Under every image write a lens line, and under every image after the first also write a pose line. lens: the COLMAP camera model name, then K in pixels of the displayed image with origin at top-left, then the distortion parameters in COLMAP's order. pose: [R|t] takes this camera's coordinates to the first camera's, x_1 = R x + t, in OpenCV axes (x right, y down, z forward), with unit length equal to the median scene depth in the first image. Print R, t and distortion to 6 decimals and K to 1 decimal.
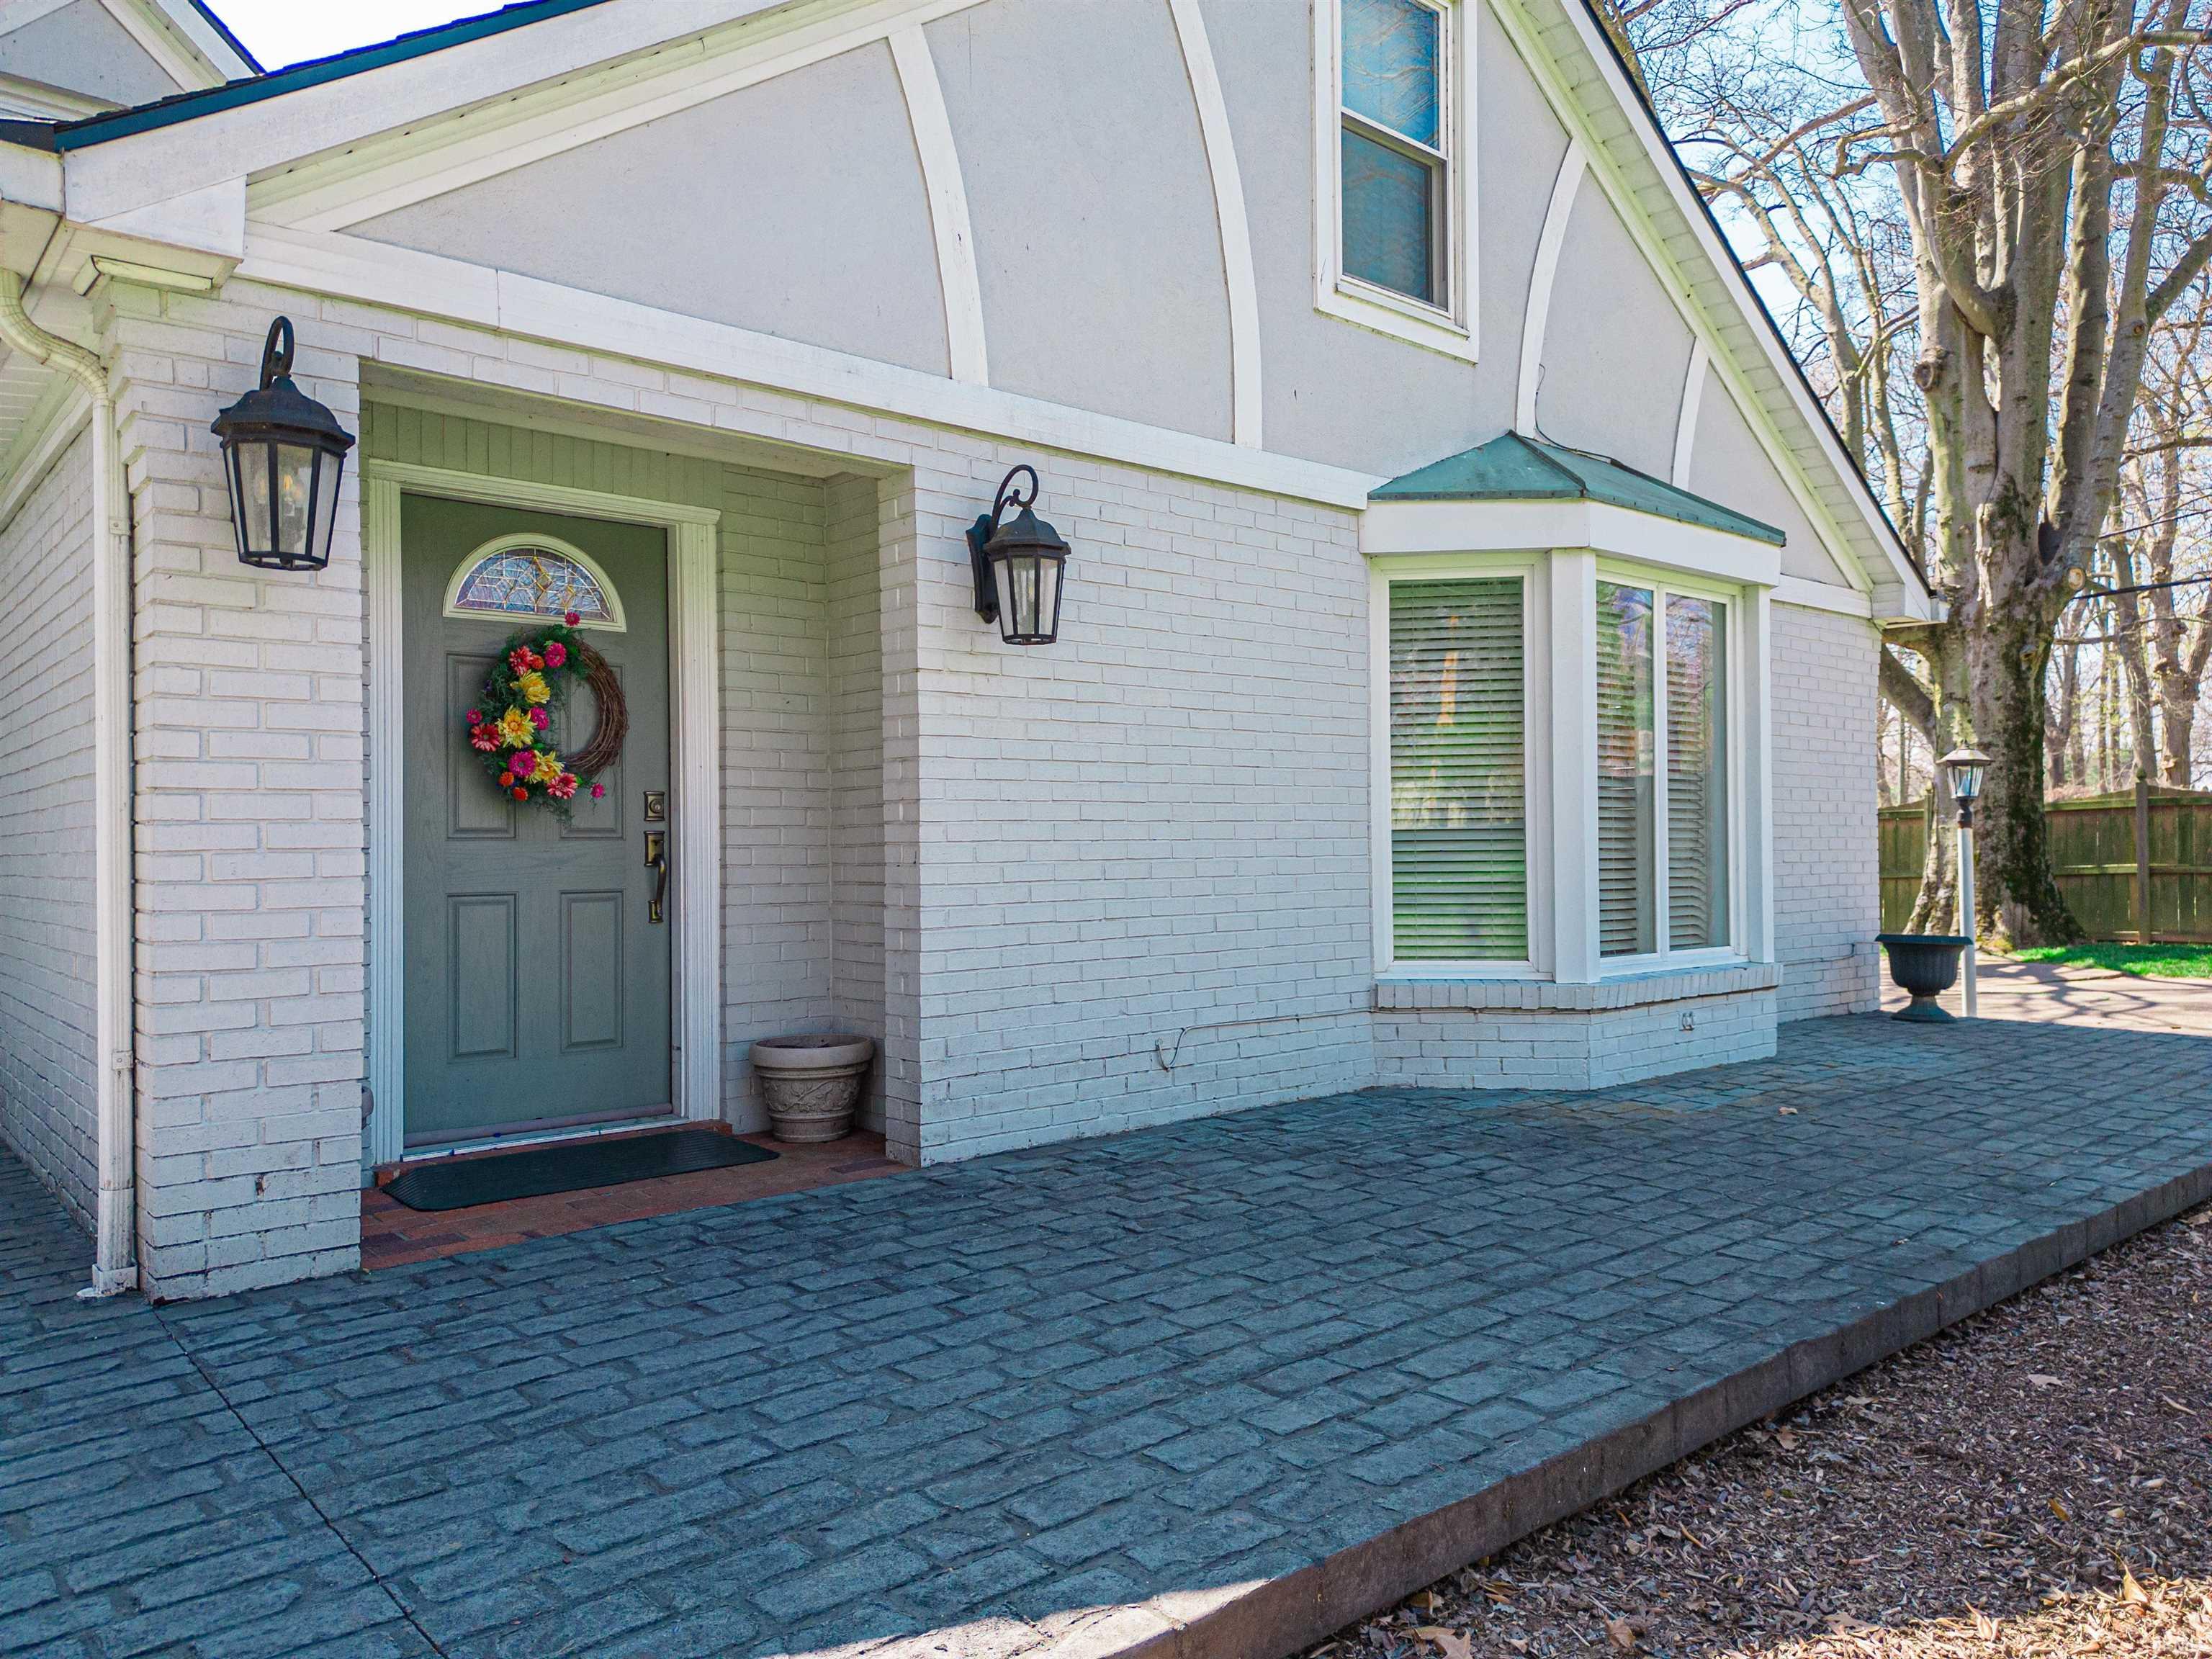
lens RADIAL K [[1555.8, 0, 1108.4], [0, 1555.8, 823.4], [0, 0, 1]] dist [0.082204, -0.063869]
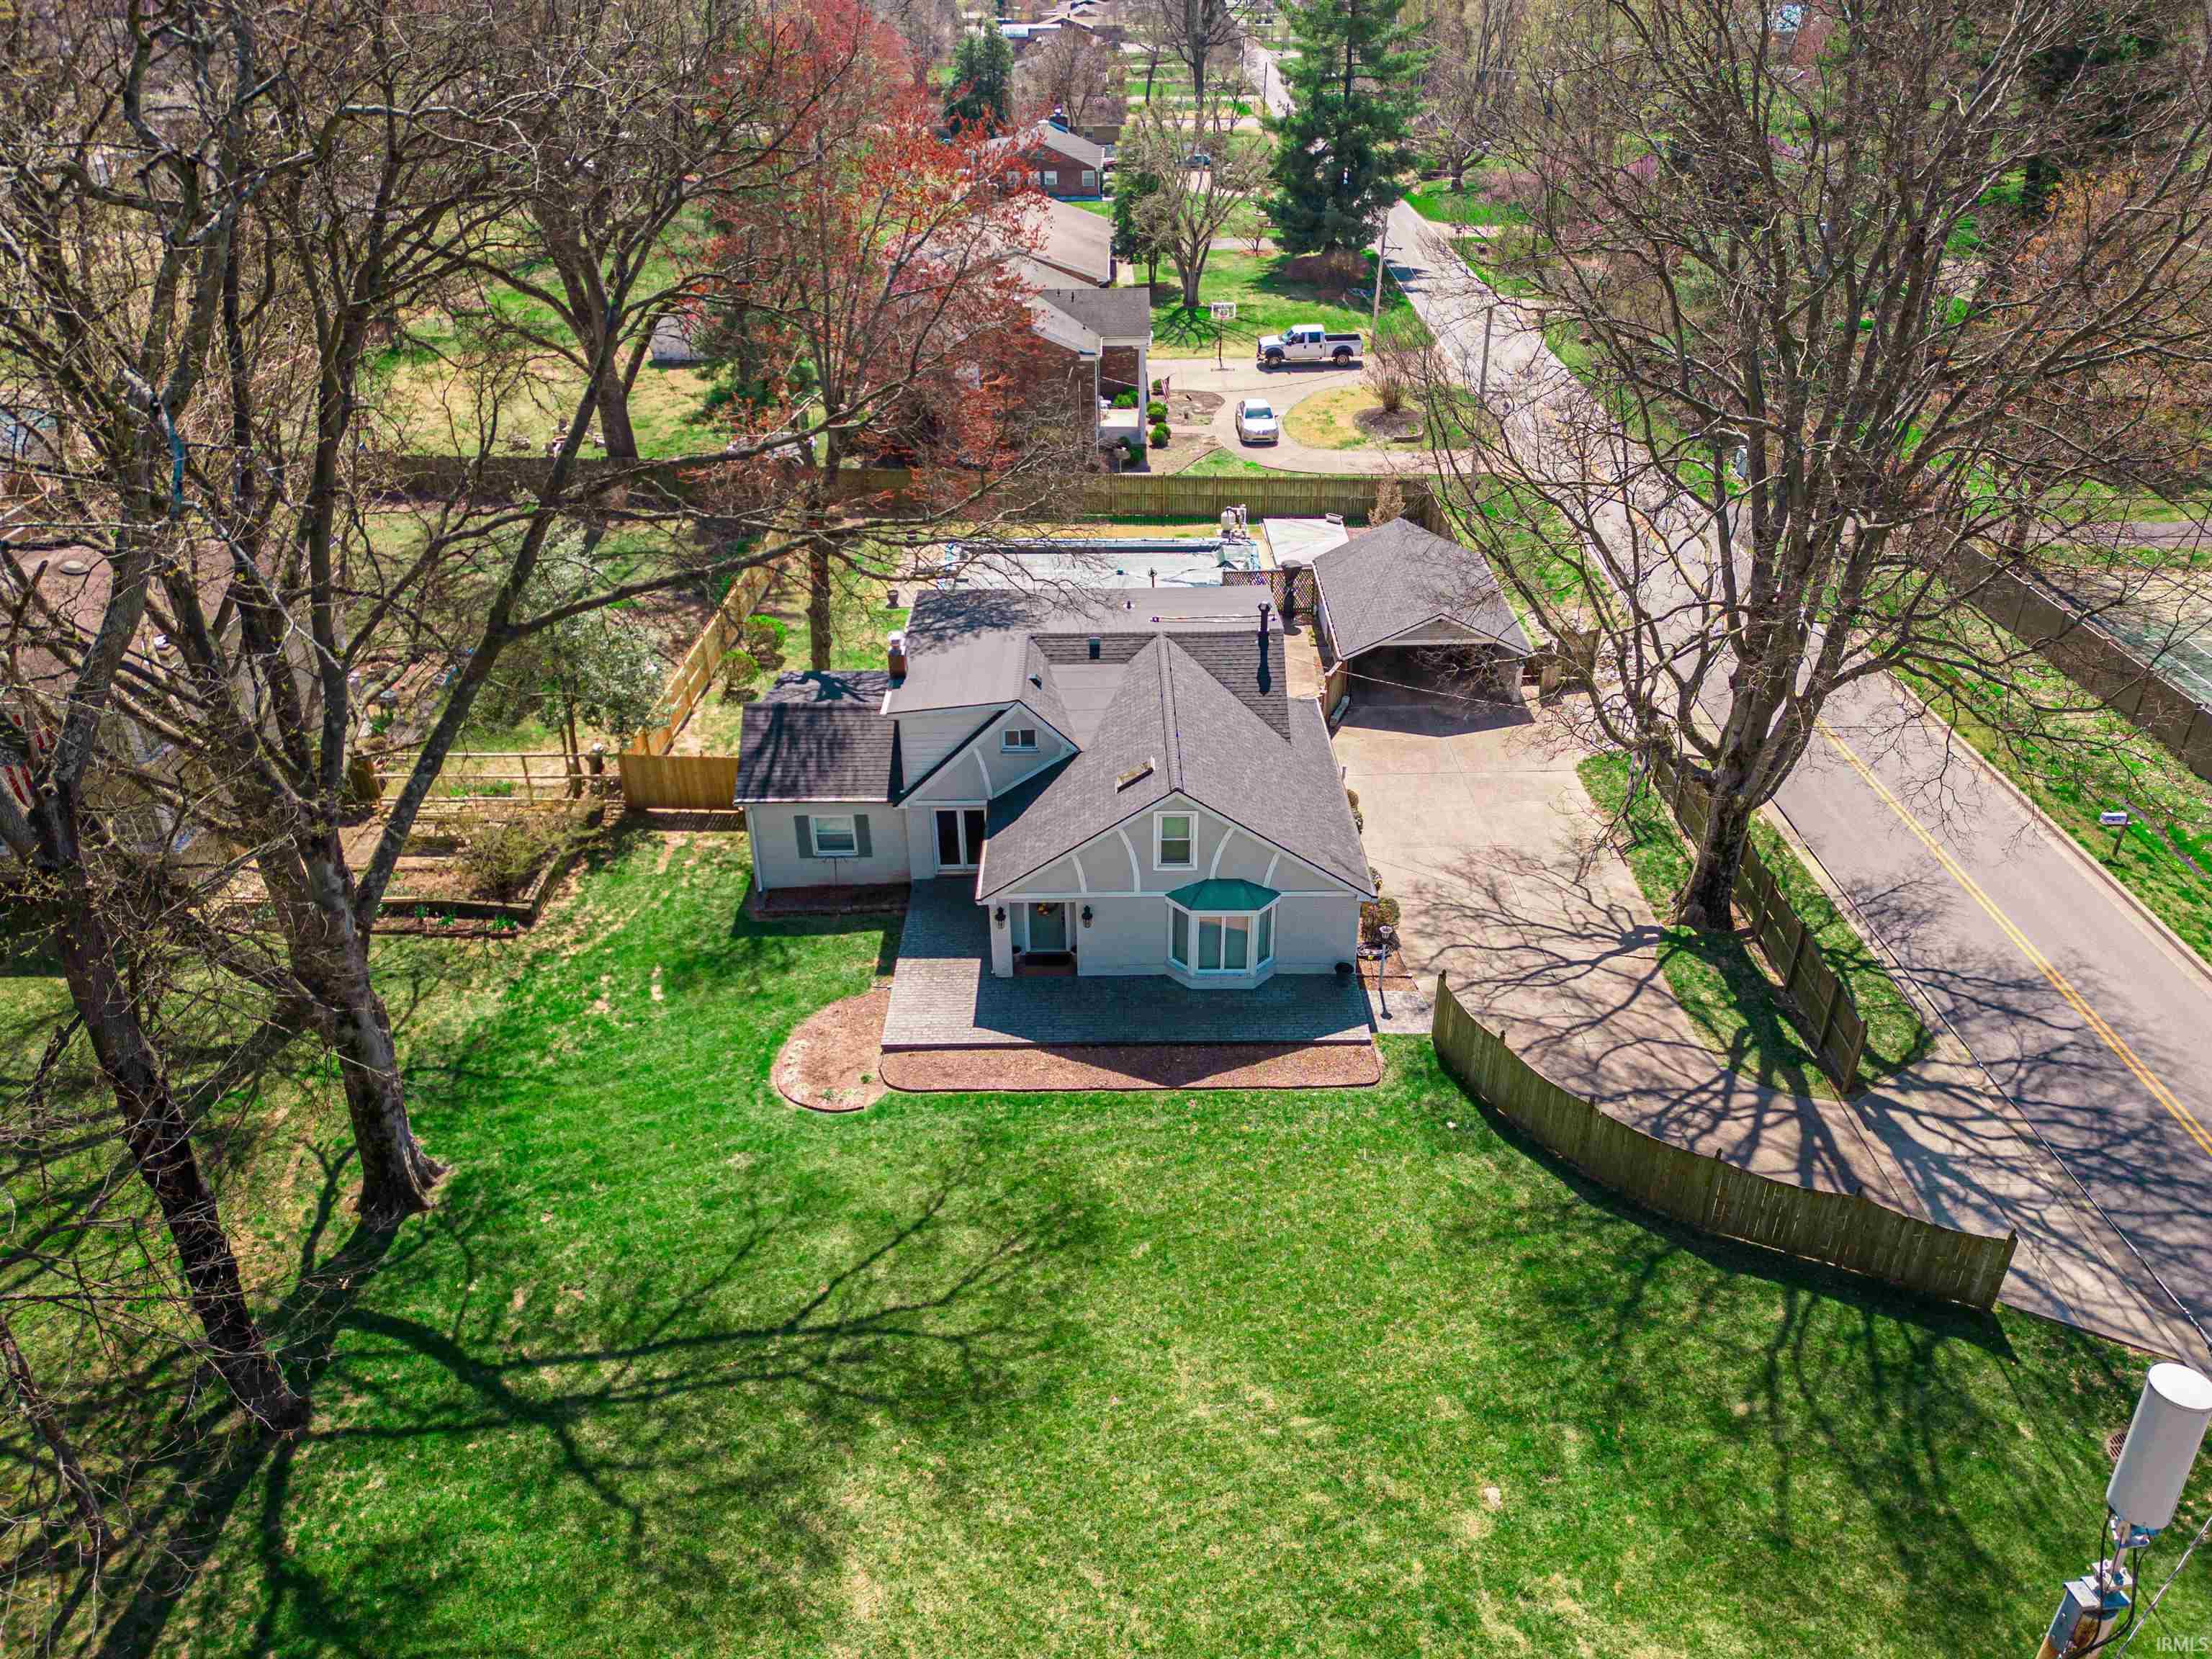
lens RADIAL K [[1555.8, 0, 1108.4], [0, 1555.8, 823.4], [0, 0, 1]] dist [0.082204, -0.063869]
pose [[0.758264, 0.322908, -0.566363, 3.870220], [0.019043, 0.857384, 0.514326, -4.141440], [0.651670, -0.400779, 0.643974, -3.366620]]
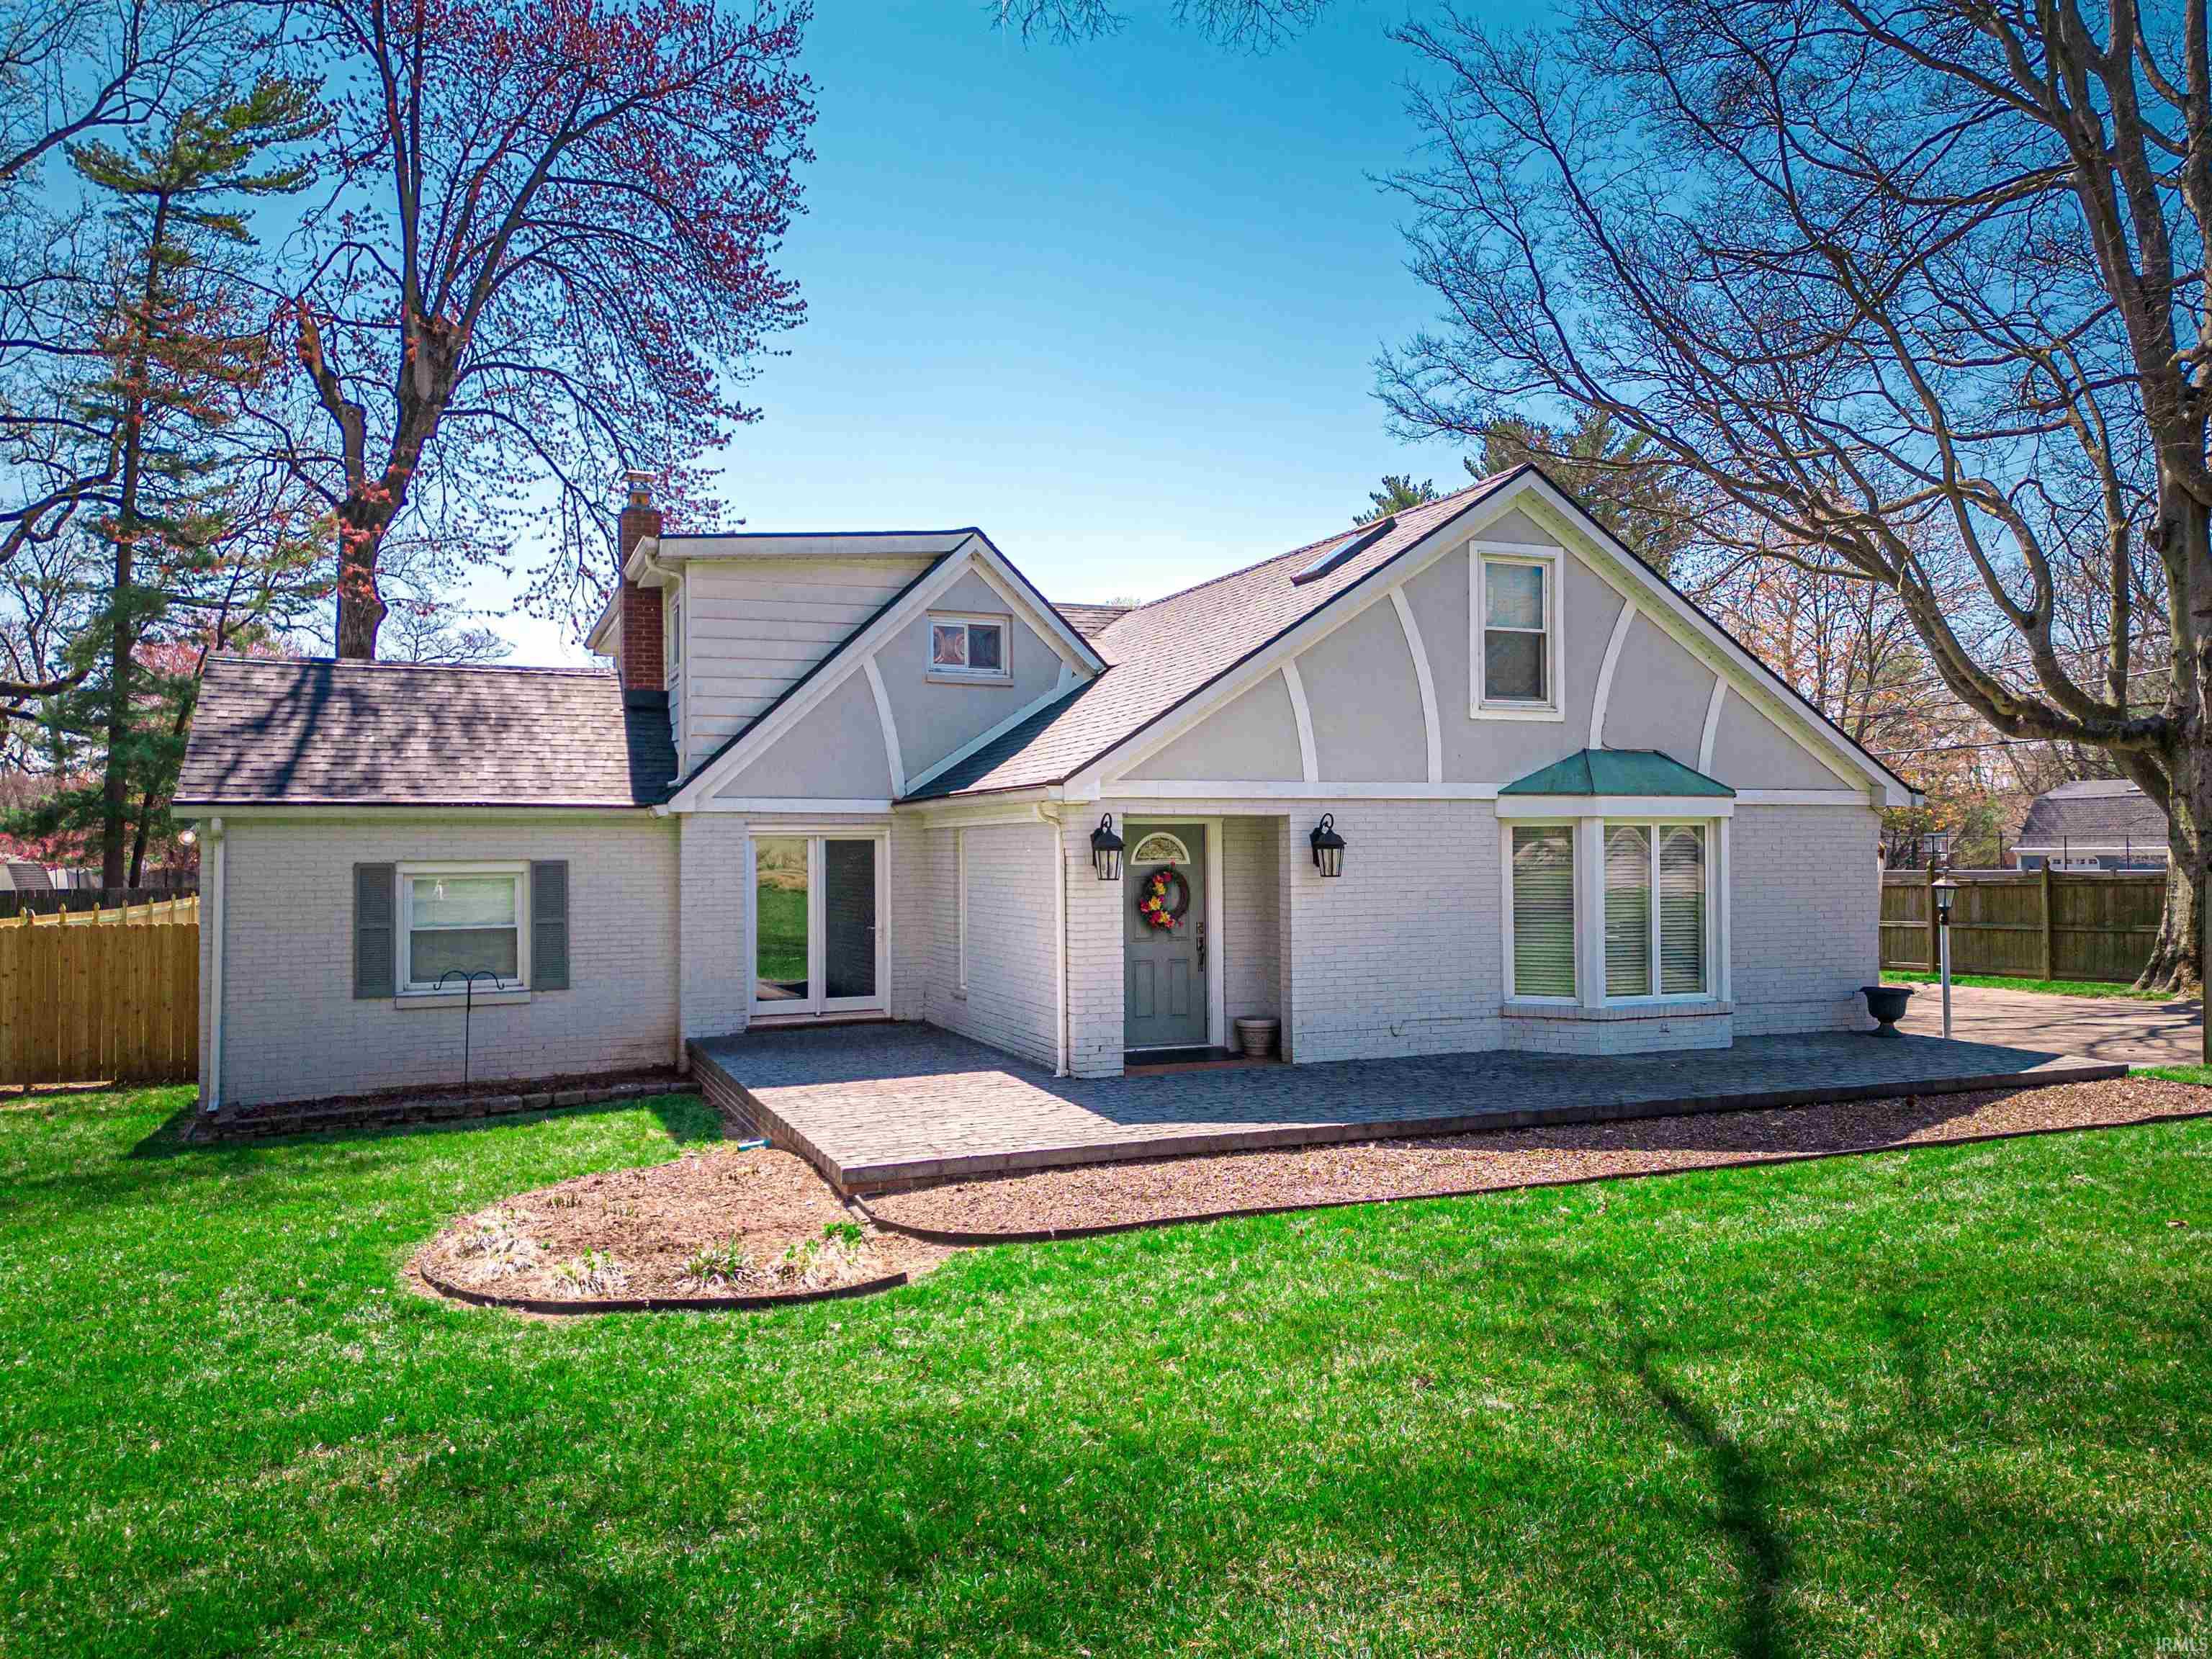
lens RADIAL K [[1555.8, 0, 1108.4], [0, 1555.8, 823.4], [0, 0, 1]] dist [0.082204, -0.063869]
pose [[0.945902, 0.001653, -0.324449, 0.438578], [0.000882, 0.999970, 0.007667, -0.216355], [0.324452, -0.007538, 0.945872, -1.616430]]
